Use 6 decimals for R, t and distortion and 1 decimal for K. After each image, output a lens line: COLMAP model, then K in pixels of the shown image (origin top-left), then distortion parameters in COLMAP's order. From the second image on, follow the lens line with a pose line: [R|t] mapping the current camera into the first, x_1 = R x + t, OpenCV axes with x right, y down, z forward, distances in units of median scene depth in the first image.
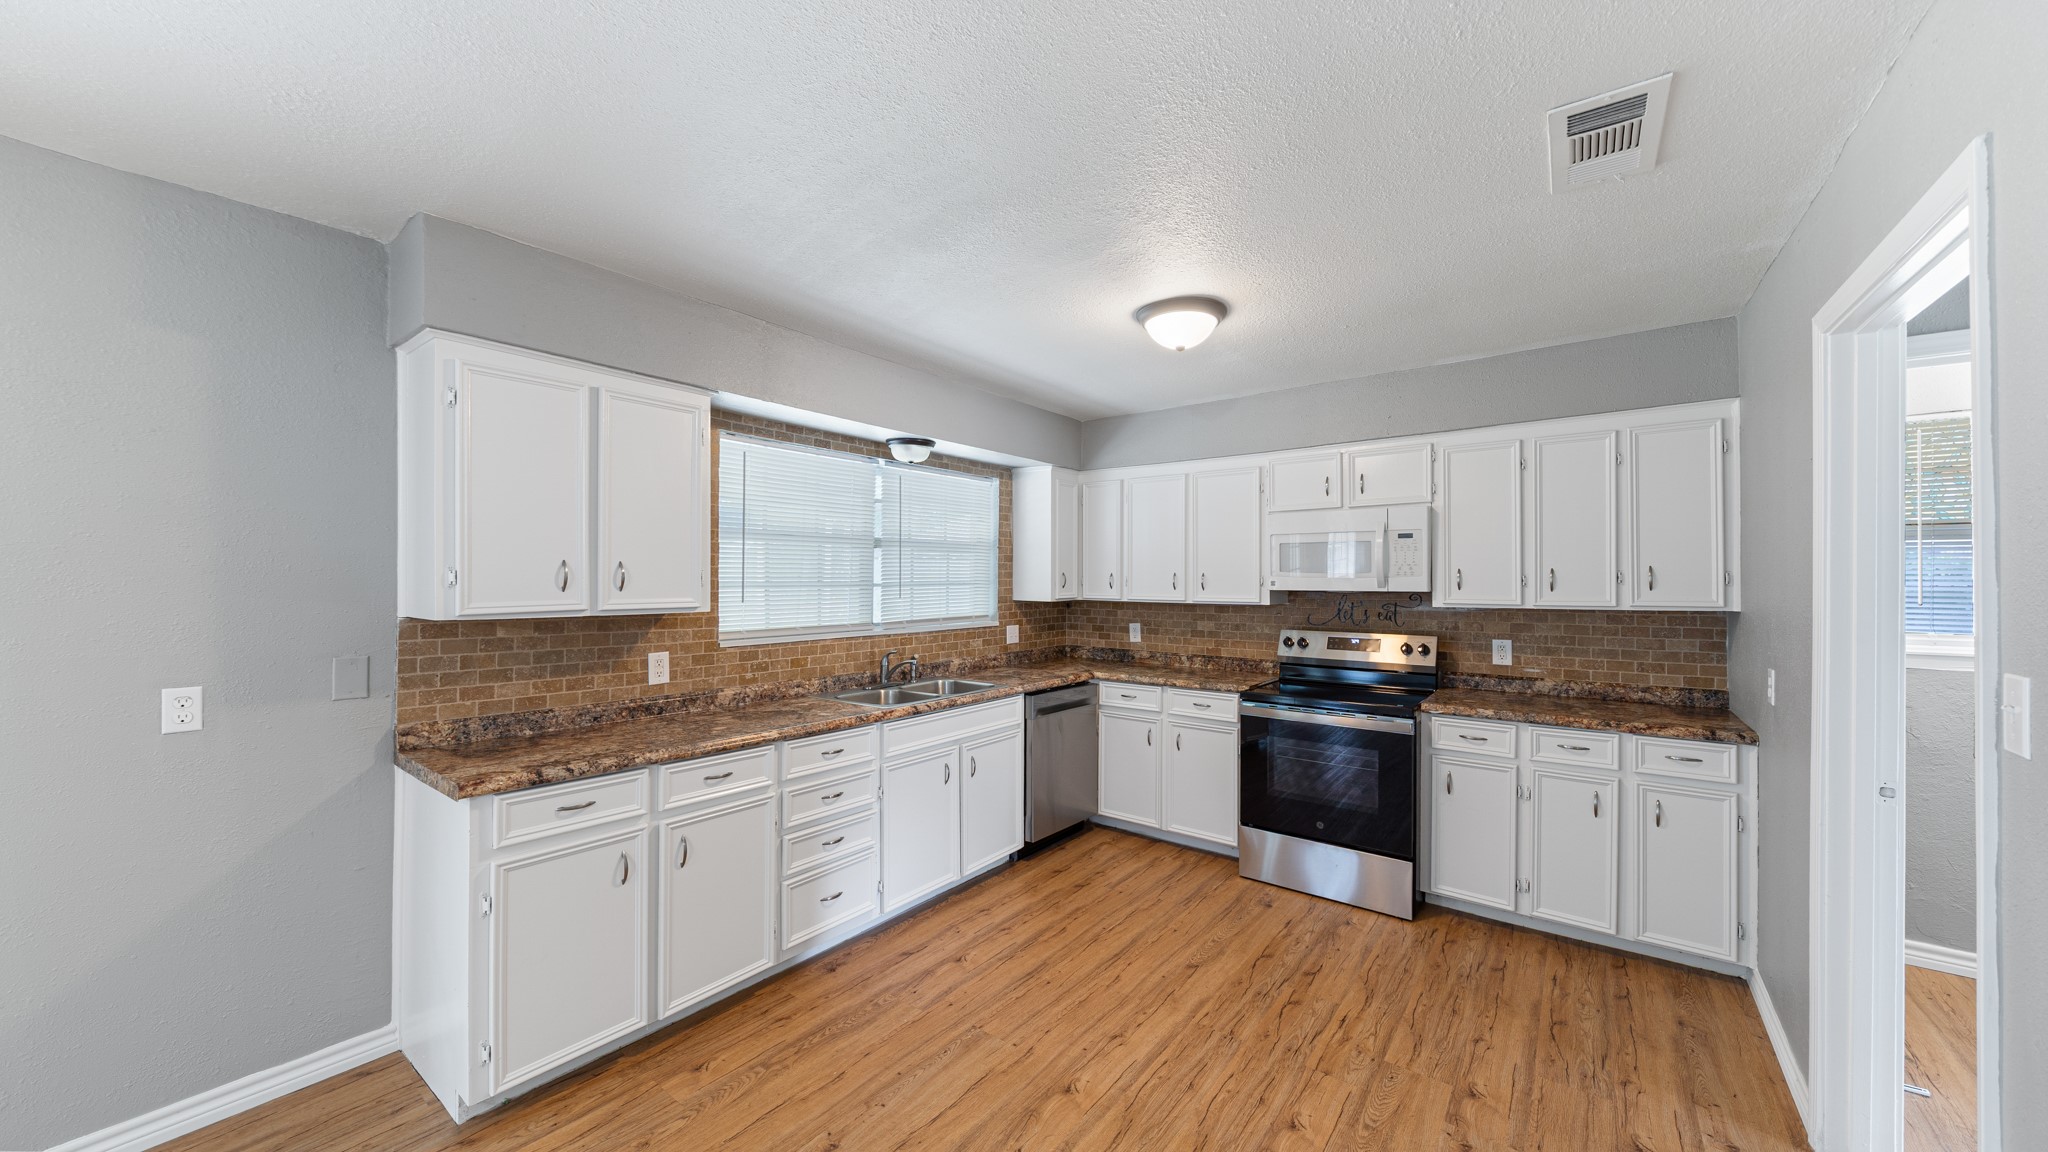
lens RADIAL K [[706.9, 0, 1020.2], [0, 706.9, 578.8], [0, 0, 1]] dist [-0.011381, 0.000776]
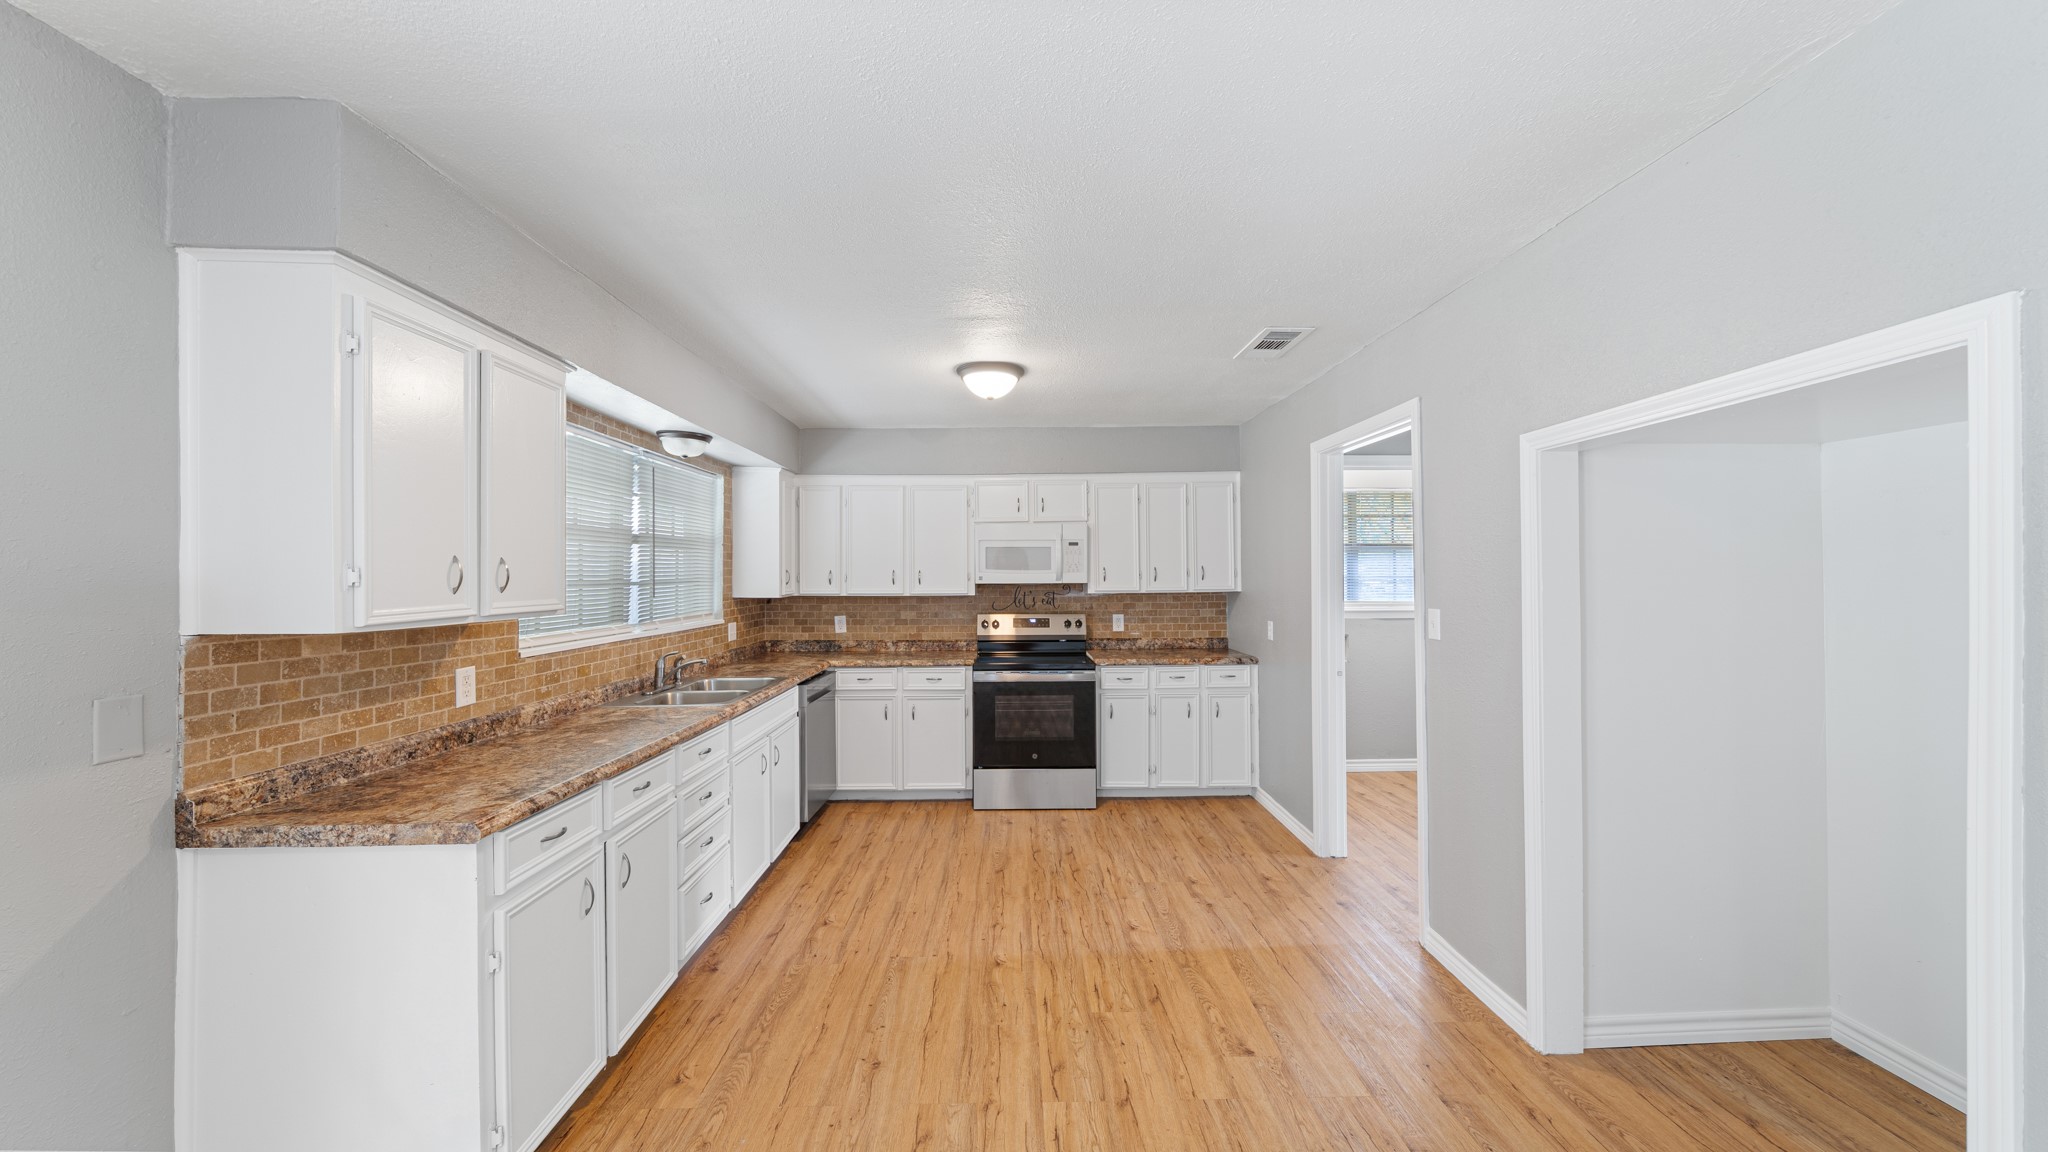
lens RADIAL K [[706.9, 0, 1013.9], [0, 706.9, 564.8], [0, 0, 1]] dist [-0.011381, 0.000776]
pose [[0.780344, 0.003548, 0.625341, -0.494082], [0.005778, 0.999900, -0.012883, -0.000946], [-0.625324, 0.013667, 0.780245, -0.039534]]
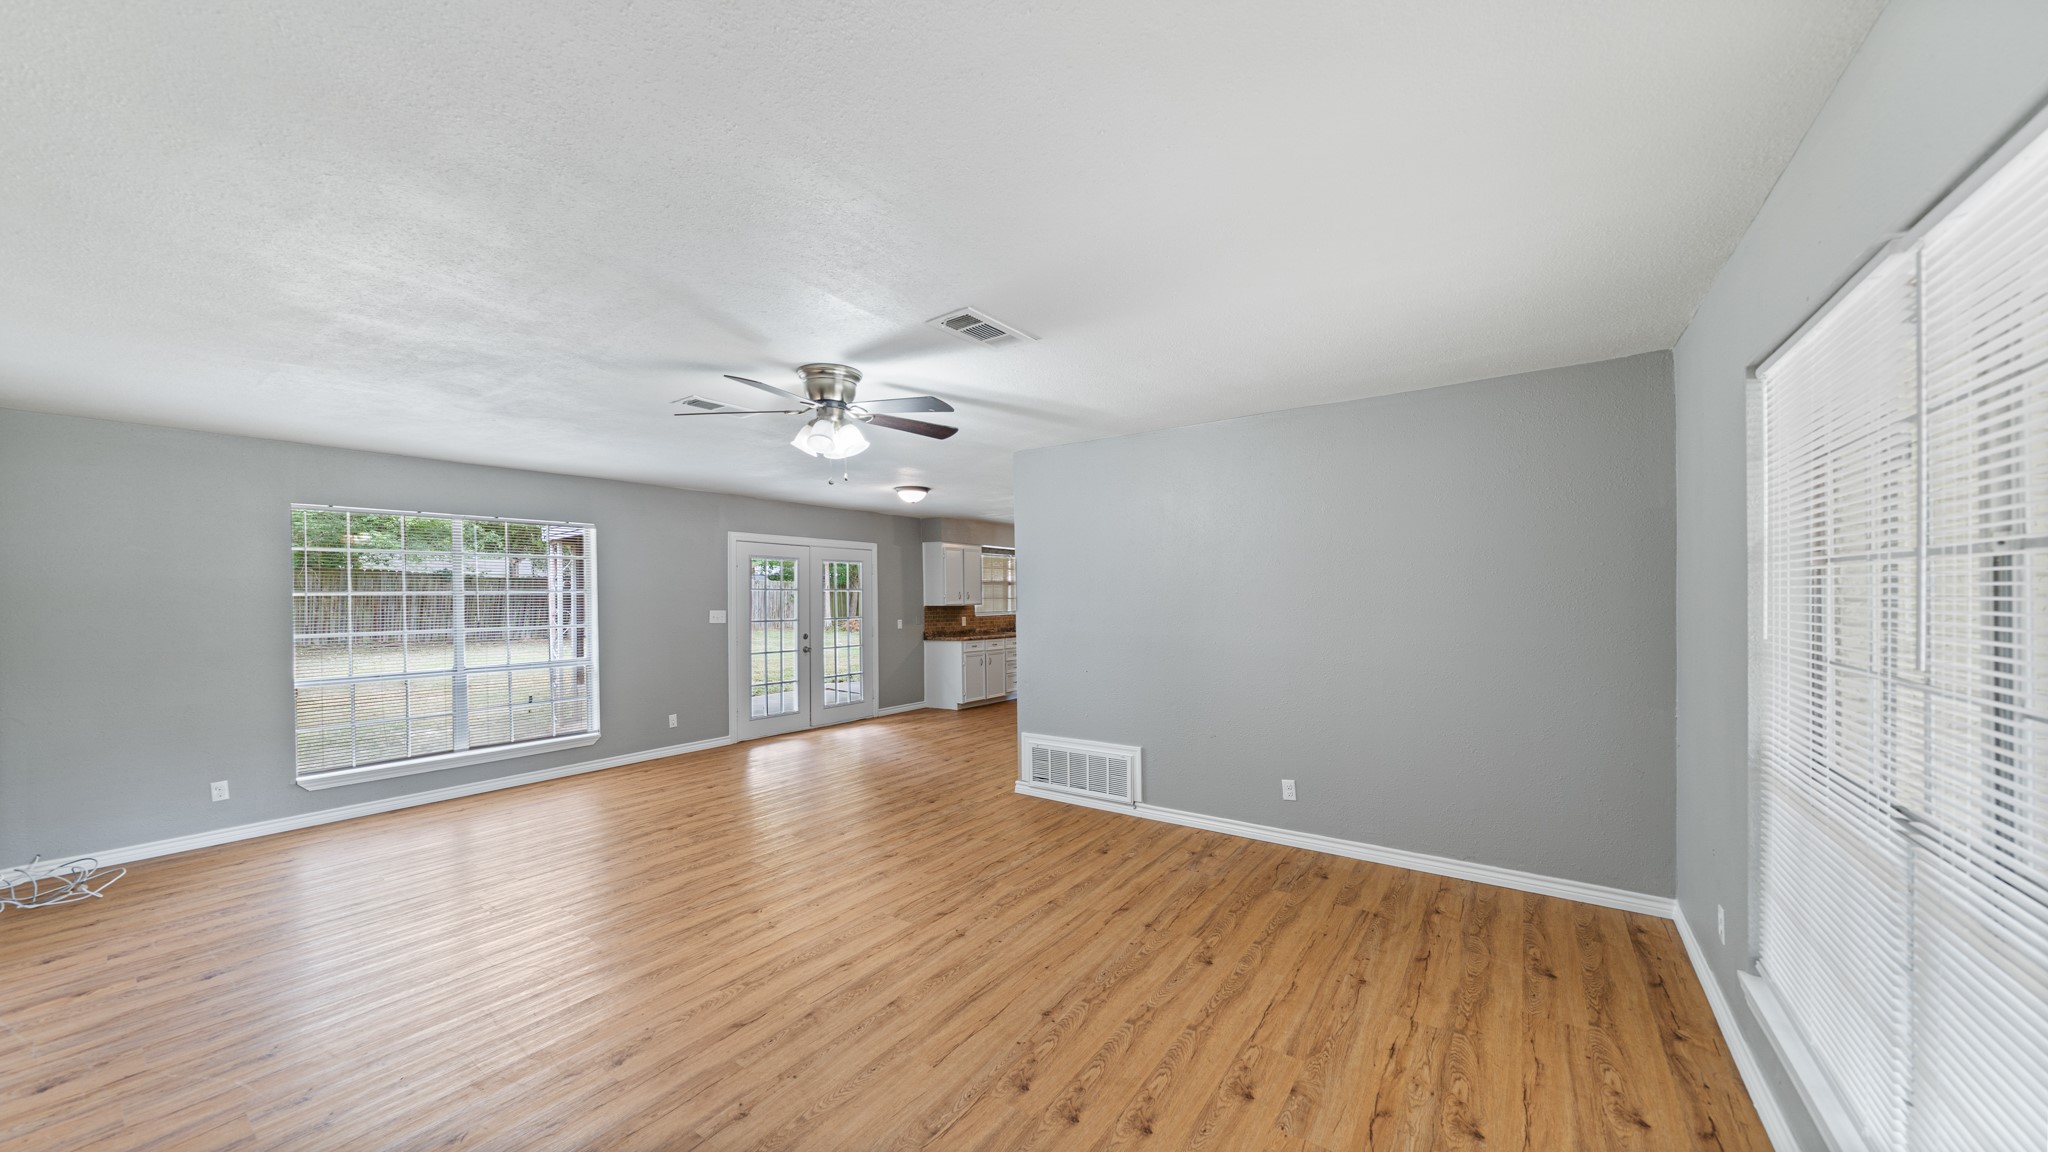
lens RADIAL K [[706.9, 0, 1025.1], [0, 706.9, 577.9], [0, 0, 1]] dist [-0.011381, 0.000776]
pose [[0.998503, -0.009509, 0.053867, -0.369658], [0.010851, 0.999637, -0.024676, -0.001335], [-0.053613, 0.025223, 0.998243, -2.421087]]
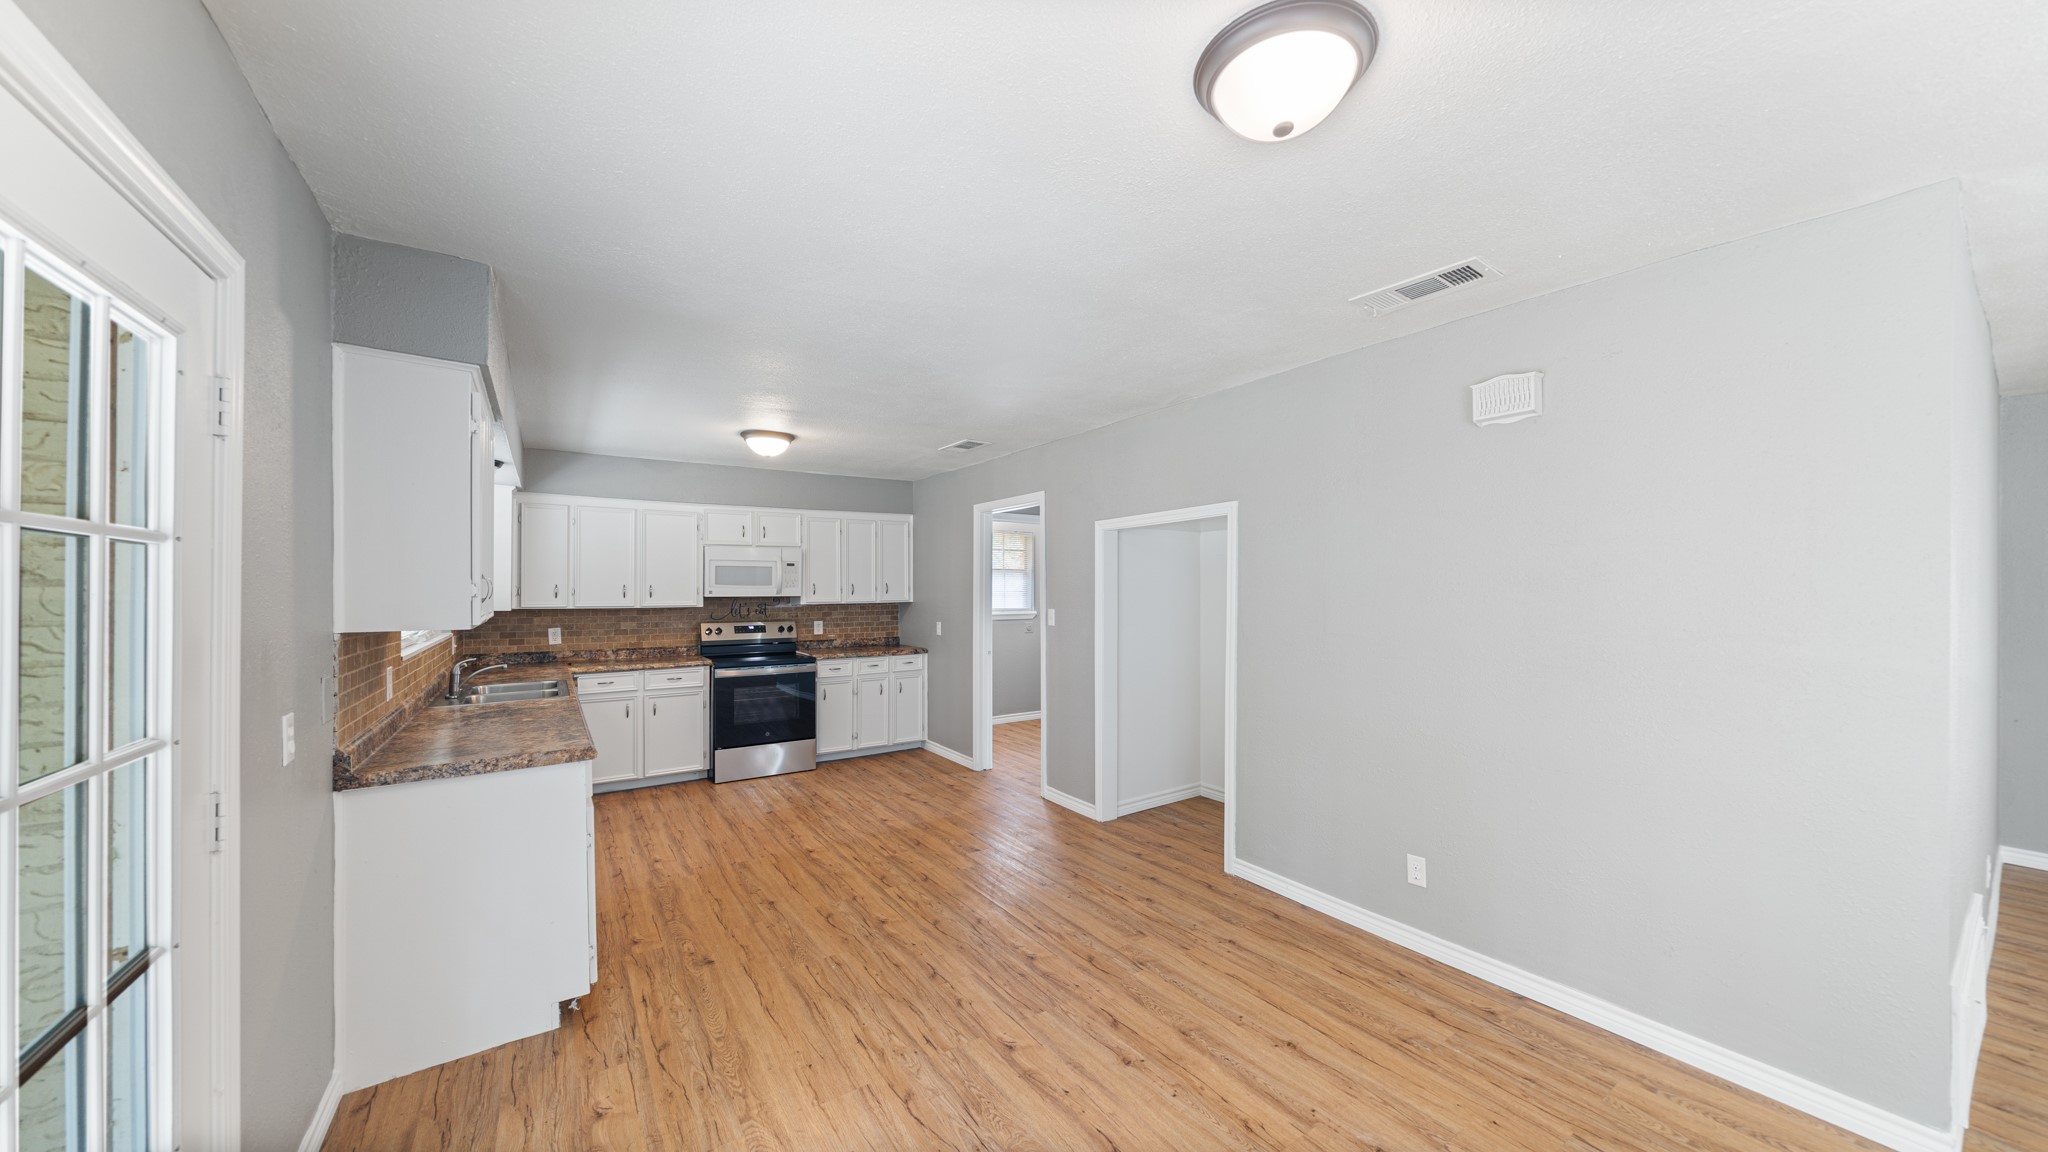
lens RADIAL K [[706.9, 0, 1021.2], [0, 706.9, 586.8], [0, 0, 1]] dist [-0.011381, 0.000776]
pose [[0.307093, 0.000124, 0.951679, -1.087585], [0.000597, 1.000000, -0.000323, -0.004232], [-0.951679, 0.000668, 0.307093, -0.108603]]
